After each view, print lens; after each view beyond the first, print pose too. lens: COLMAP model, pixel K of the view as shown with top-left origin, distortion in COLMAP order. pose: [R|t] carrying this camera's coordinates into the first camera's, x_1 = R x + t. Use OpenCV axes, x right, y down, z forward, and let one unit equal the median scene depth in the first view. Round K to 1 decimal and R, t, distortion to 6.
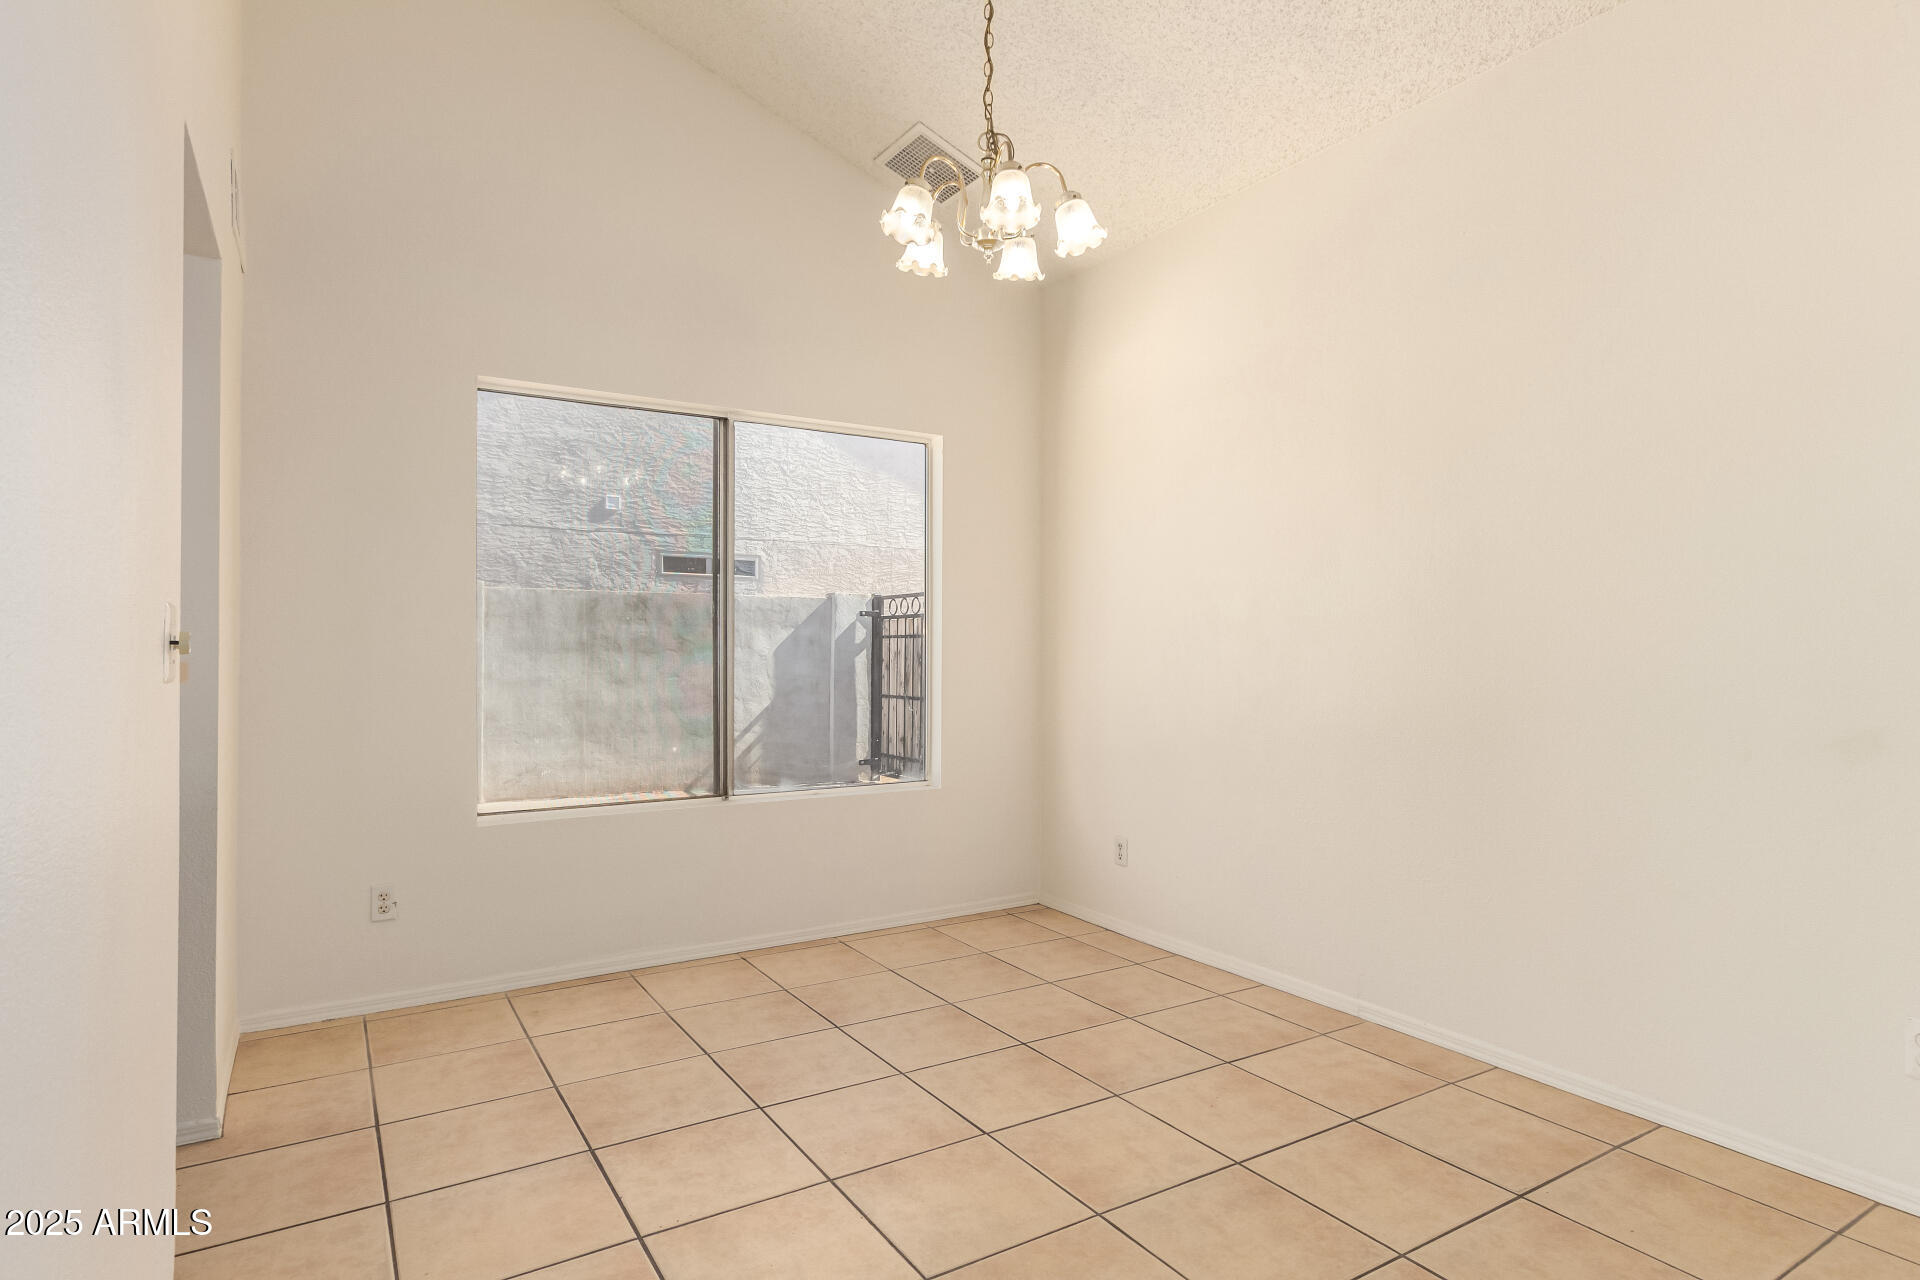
lens RADIAL K [[1033.2, 0, 952.6], [0, 1033.2, 637.9], [0, 0, 1]] dist [0.014920, -0.001111]
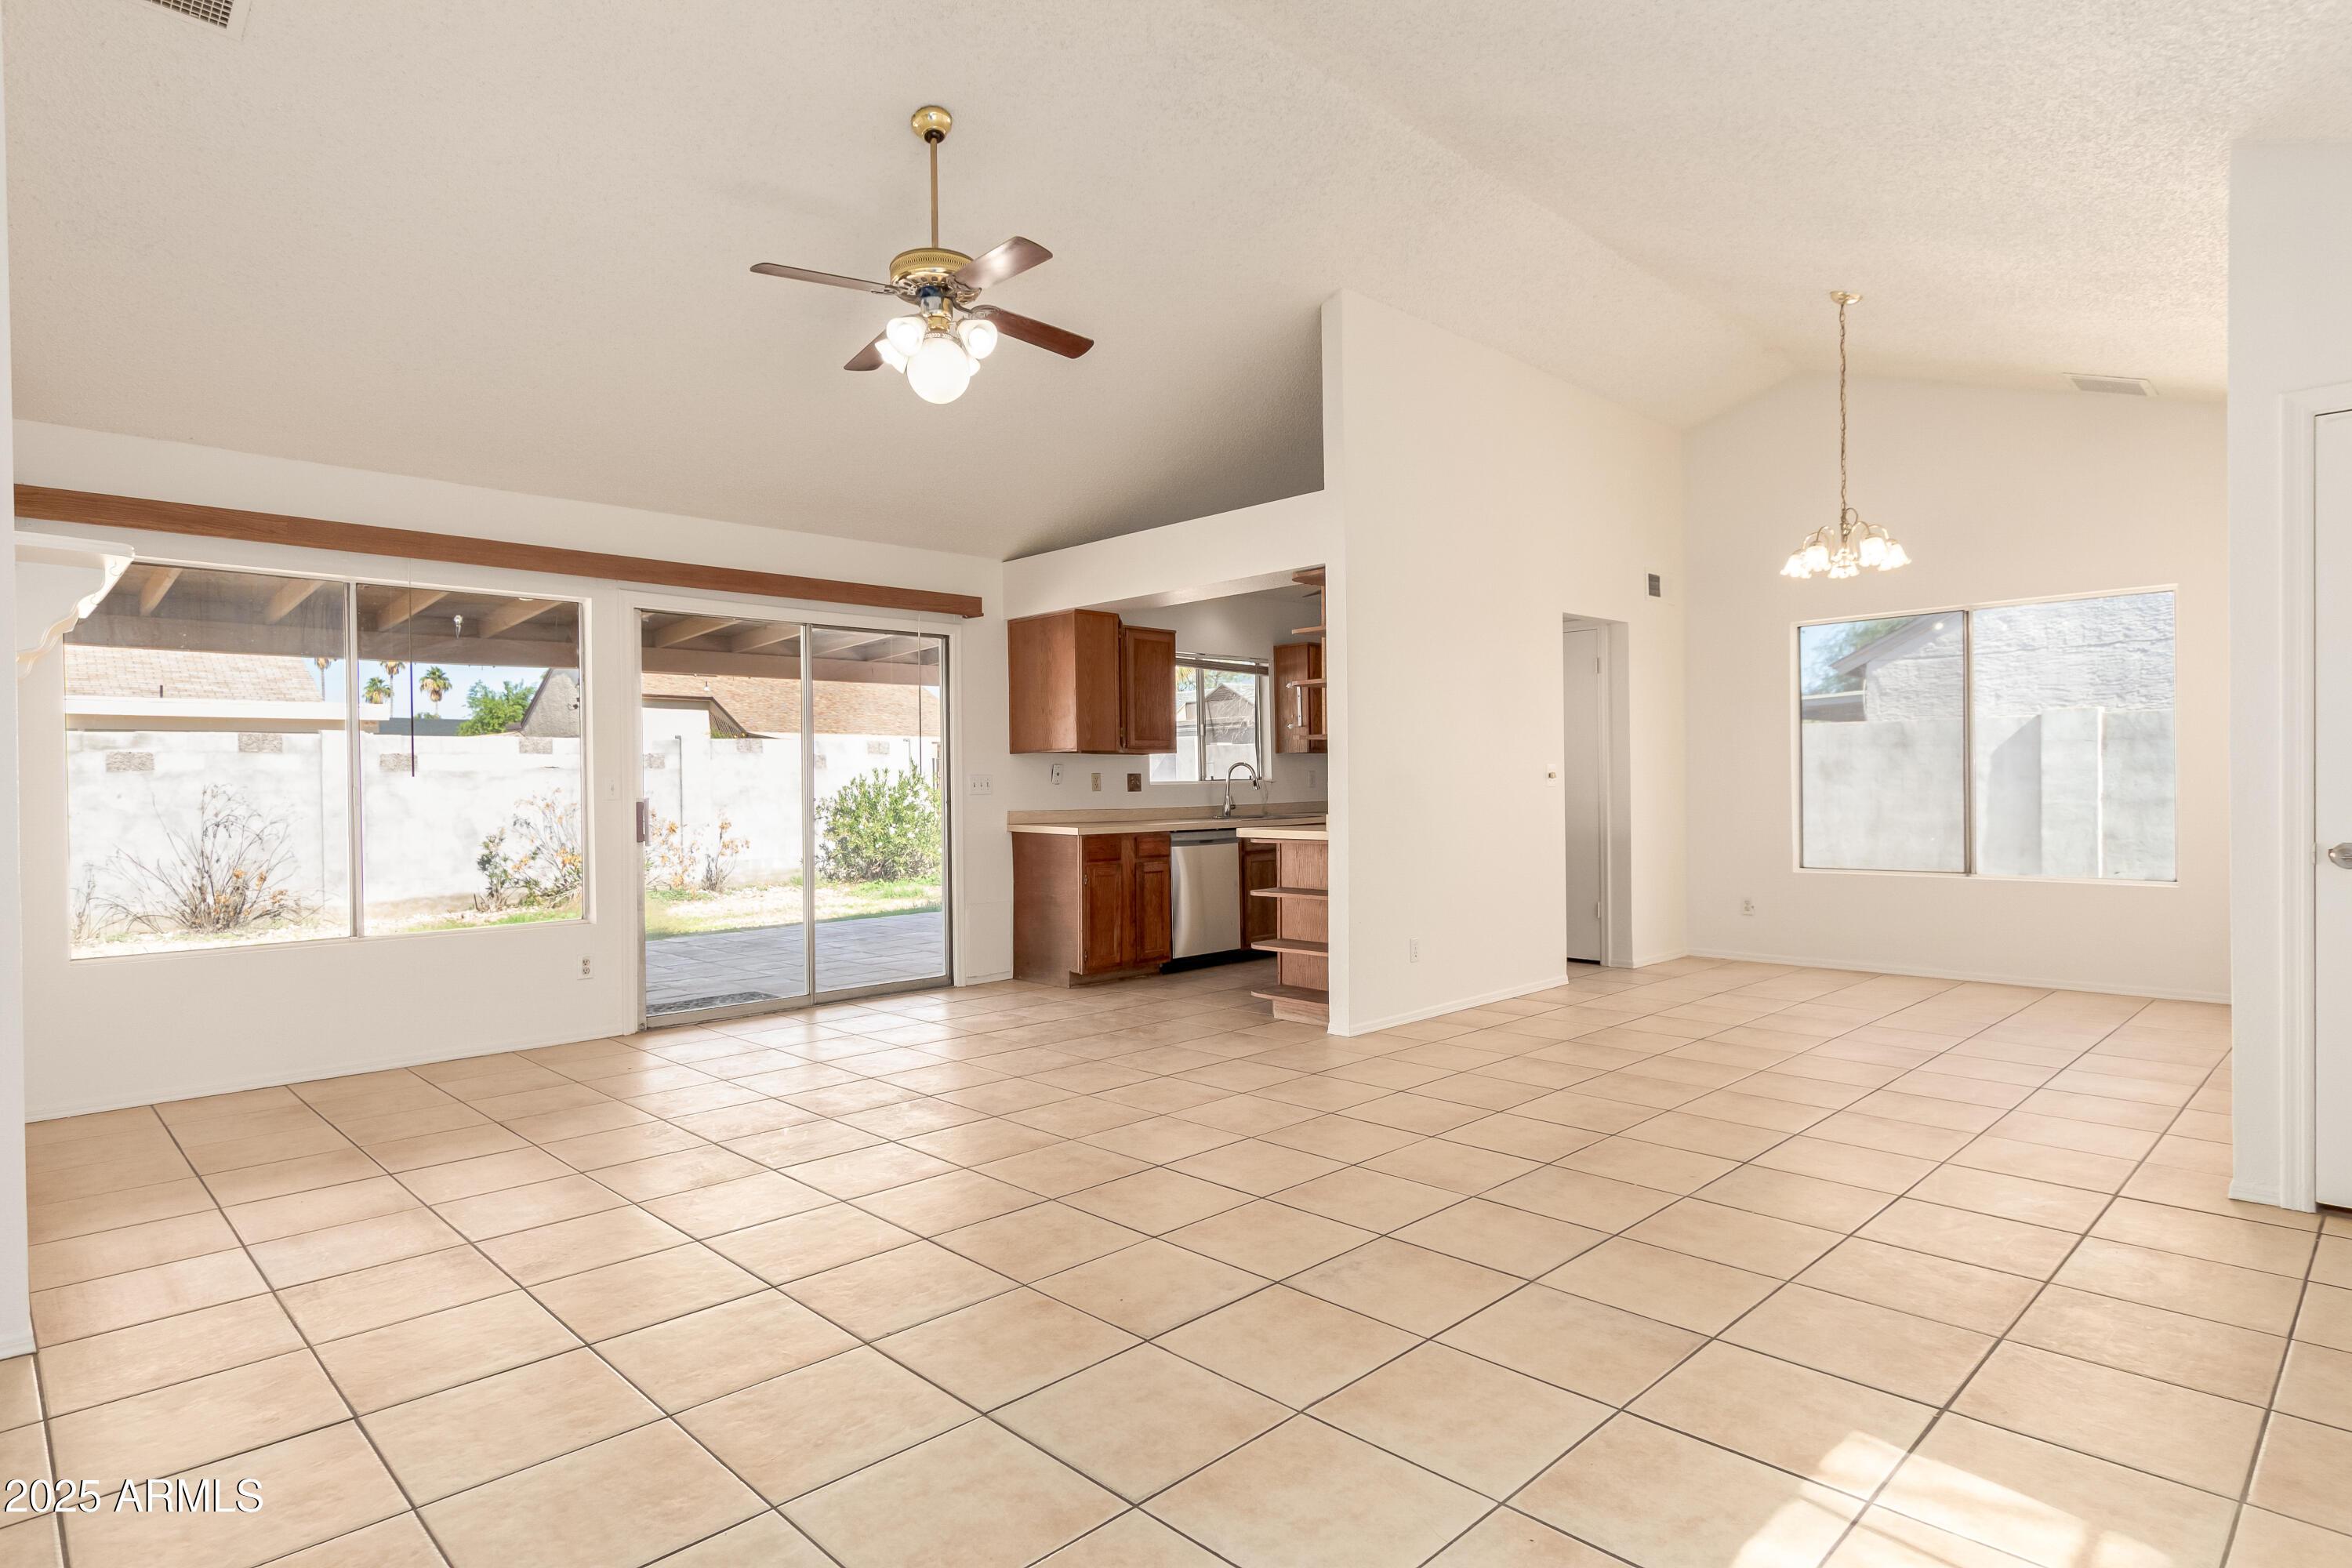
lens RADIAL K [[1265.7, 0, 1173.5], [0, 1265.7, 794.5], [0, 0, 1]] dist [0.014920, -0.001111]
pose [[0.225028, 0.003147, -0.974347, 0.576156], [0.024596, 0.999658, 0.008909, 0.000176], [0.974042, -0.025970, 0.224873, -0.216959]]
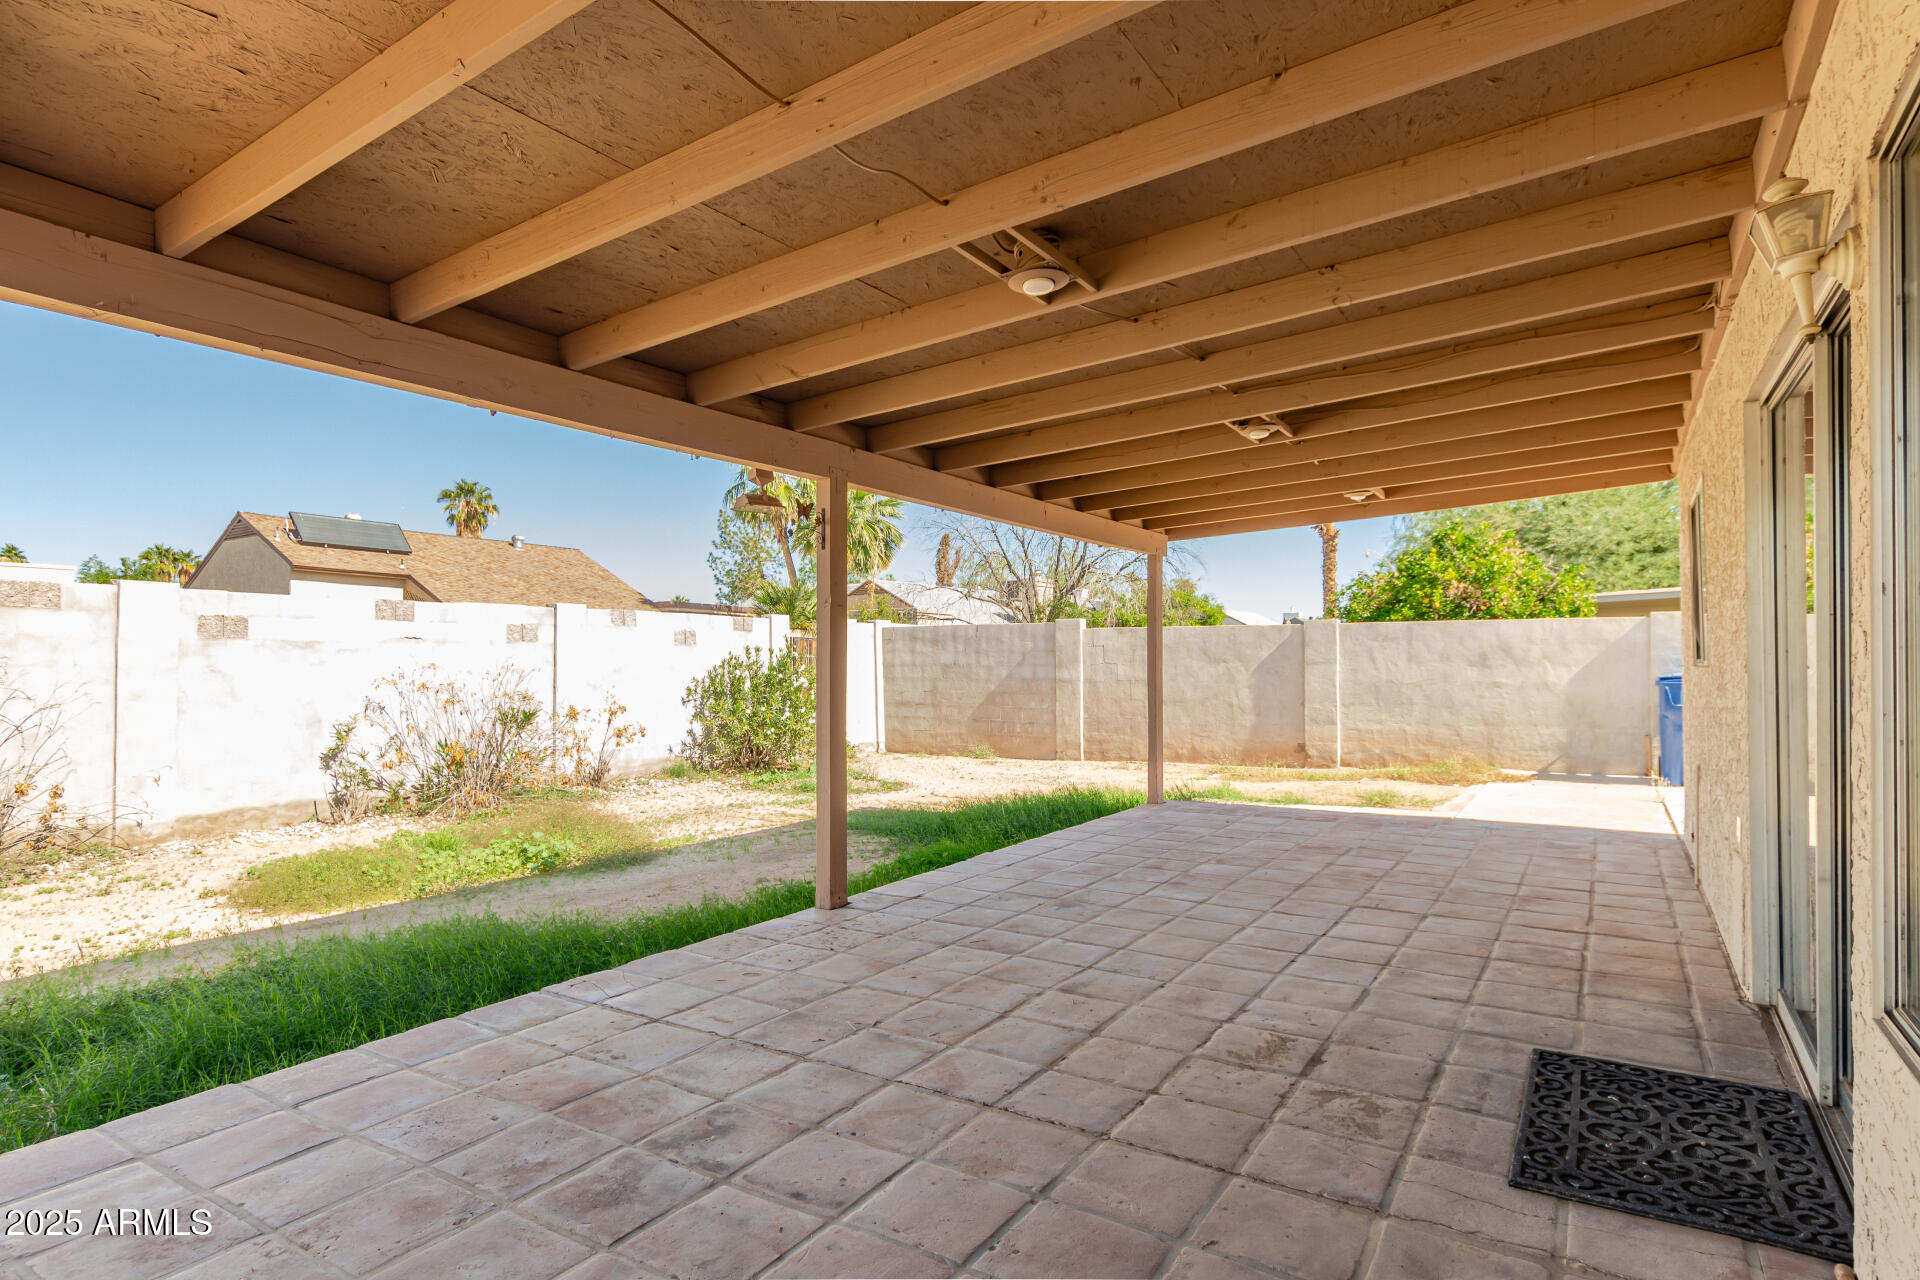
lens RADIAL K [[1033.2, 0, 957.6], [0, 1033.2, 648.8], [0, 0, 1]] dist [0.014920, -0.001111]
pose [[0.437185, -0.019958, -0.899150, -0.022326], [0.014925, 0.999777, -0.014934, -0.004366], [0.899248, -0.006891, 0.437386, -0.612878]]
